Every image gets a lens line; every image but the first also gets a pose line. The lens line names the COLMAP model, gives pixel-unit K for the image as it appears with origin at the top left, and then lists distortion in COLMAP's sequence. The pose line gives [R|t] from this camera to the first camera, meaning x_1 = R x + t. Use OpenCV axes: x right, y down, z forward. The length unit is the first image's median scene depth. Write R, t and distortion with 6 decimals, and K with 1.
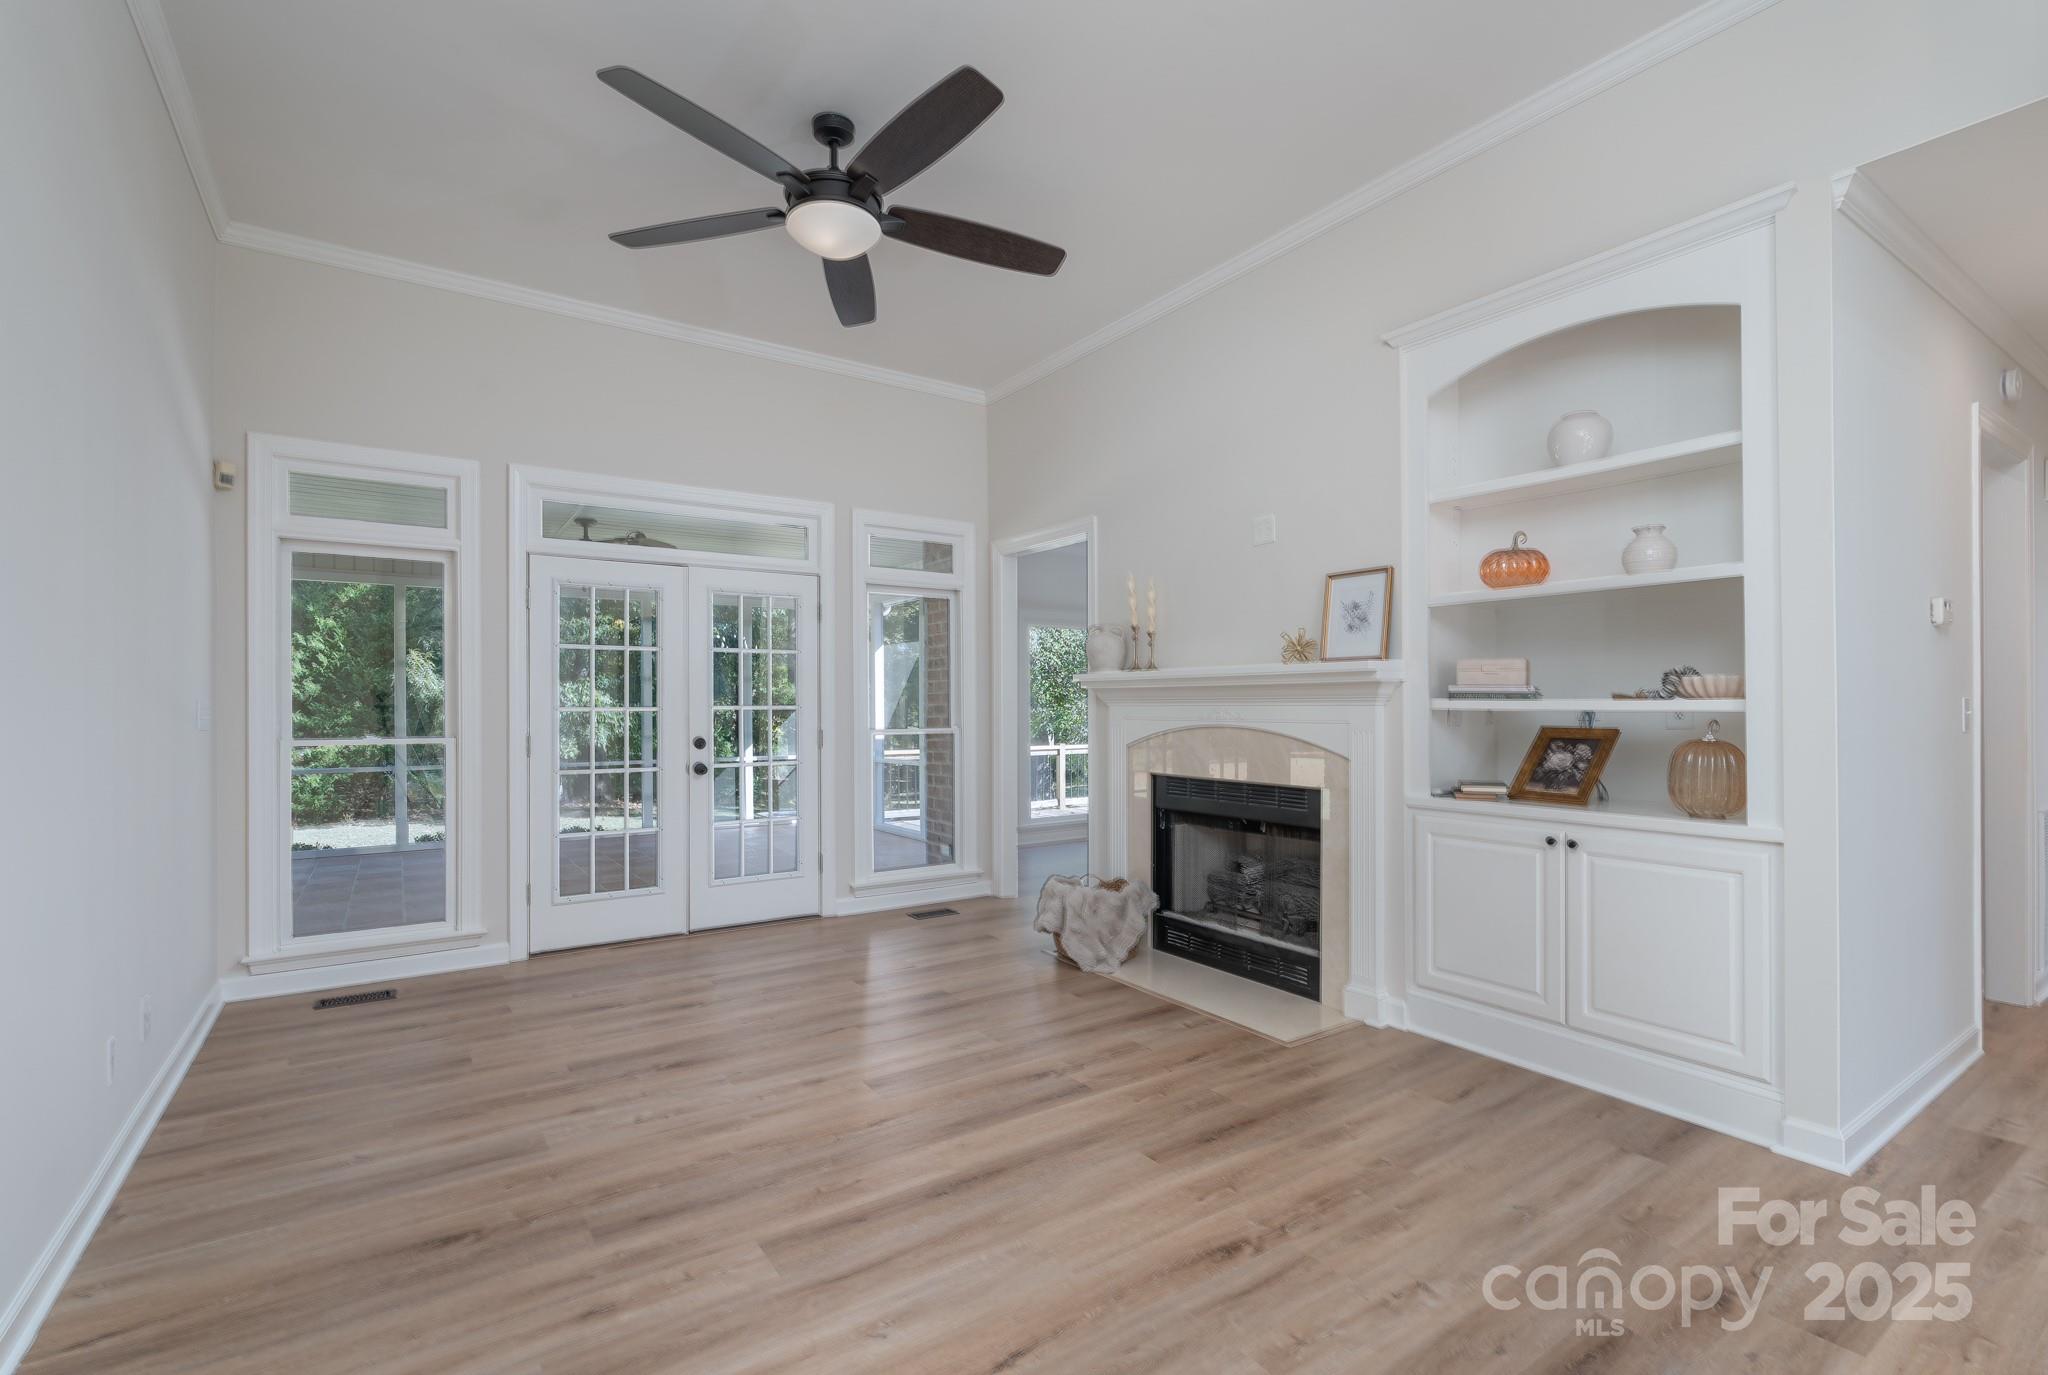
lens RADIAL K [[918.3, 0, 1020.5], [0, 918.3, 695.5], [0, 0, 1]] dist [-0.001040, -0.000763]
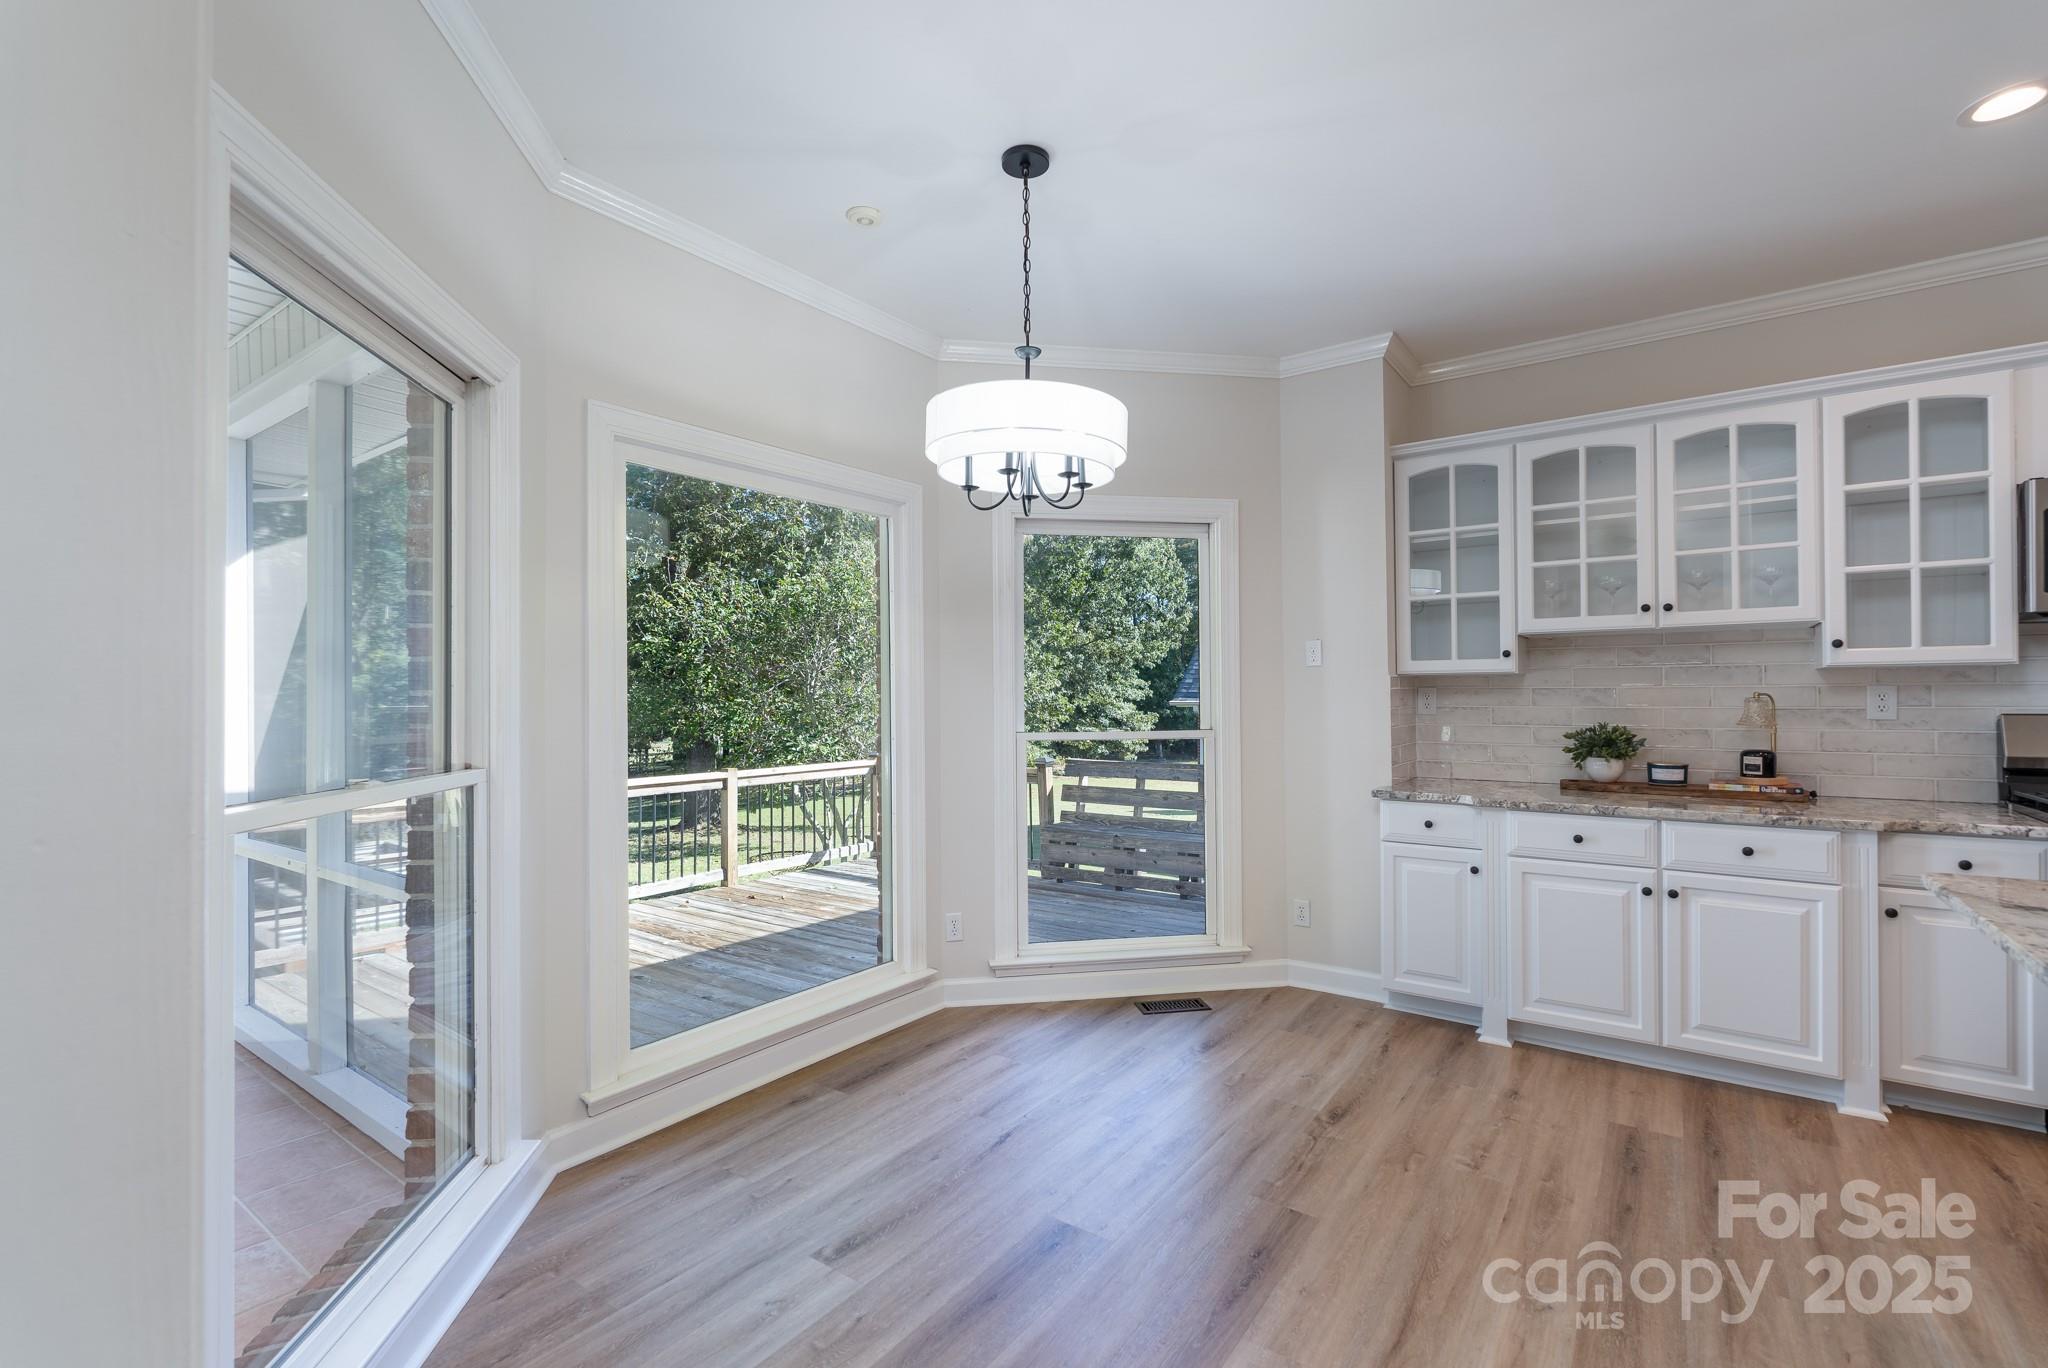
lens RADIAL K [[918.3, 0, 1020.5], [0, 918.3, 692.0], [0, 0, 1]] dist [-0.001040, -0.000763]
pose [[0.939589, -0.000608, 0.342304, 0.065016], [-0.000695, 0.999993, 0.003684, 0.011991], [-0.342304, -0.003699, 0.939582, 1.407219]]
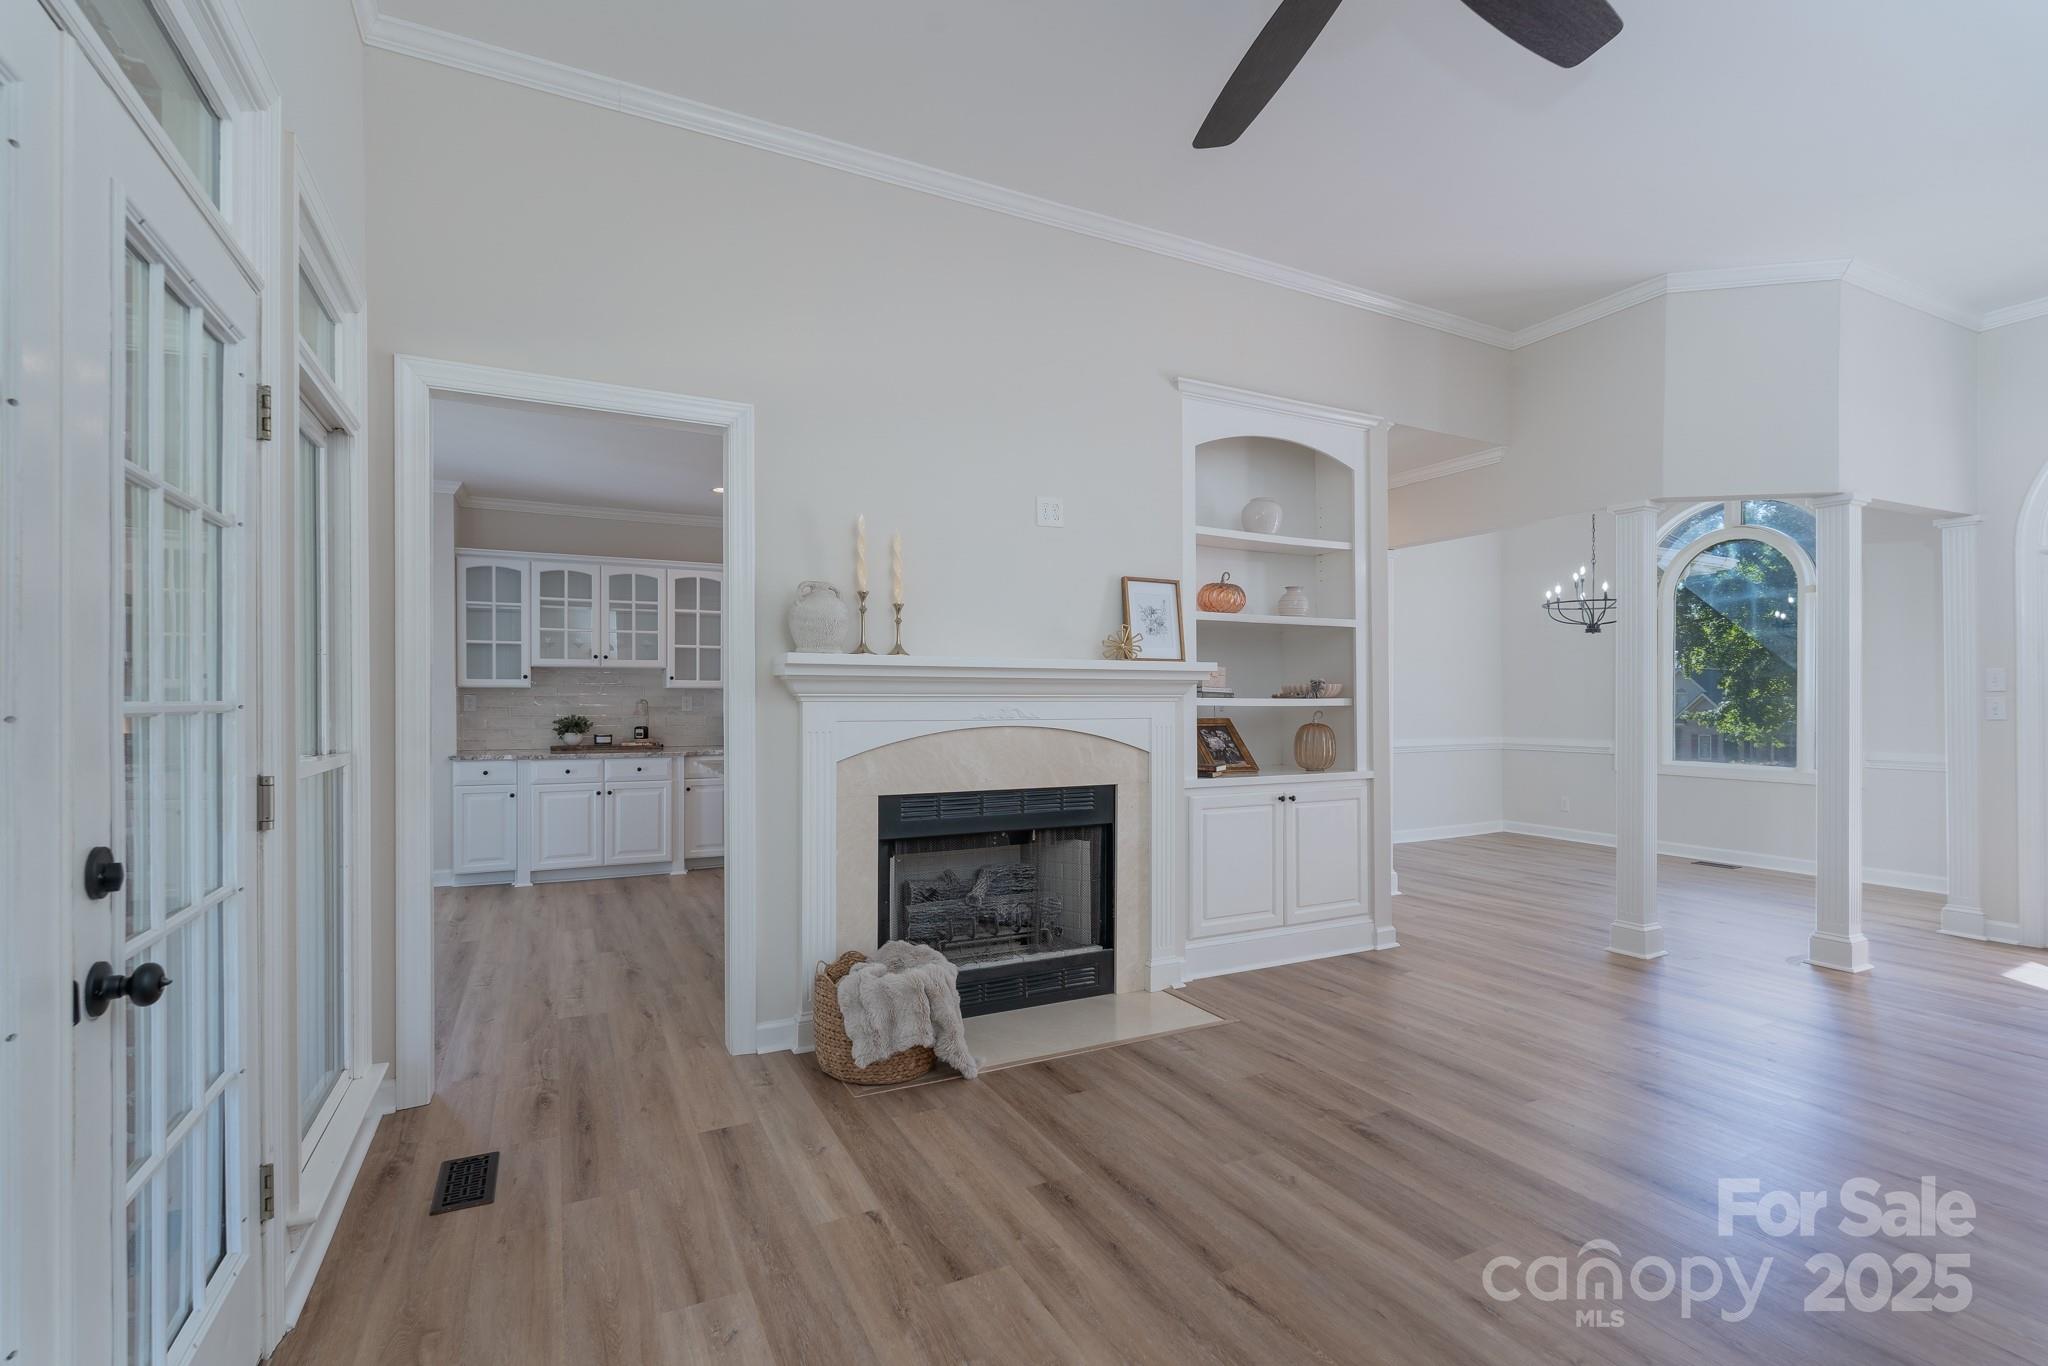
lens RADIAL K [[915.3, 0, 1019.3], [0, 915.3, 695.4], [0, 0, 1]] dist [-0.004577, -0.000259]
pose [[0.131943, 0.006906, 0.991233, -0.708863], [-0.010738, 0.999927, -0.005537, 0.009795], [-0.991199, -0.009913, 0.132007, 0.986544]]
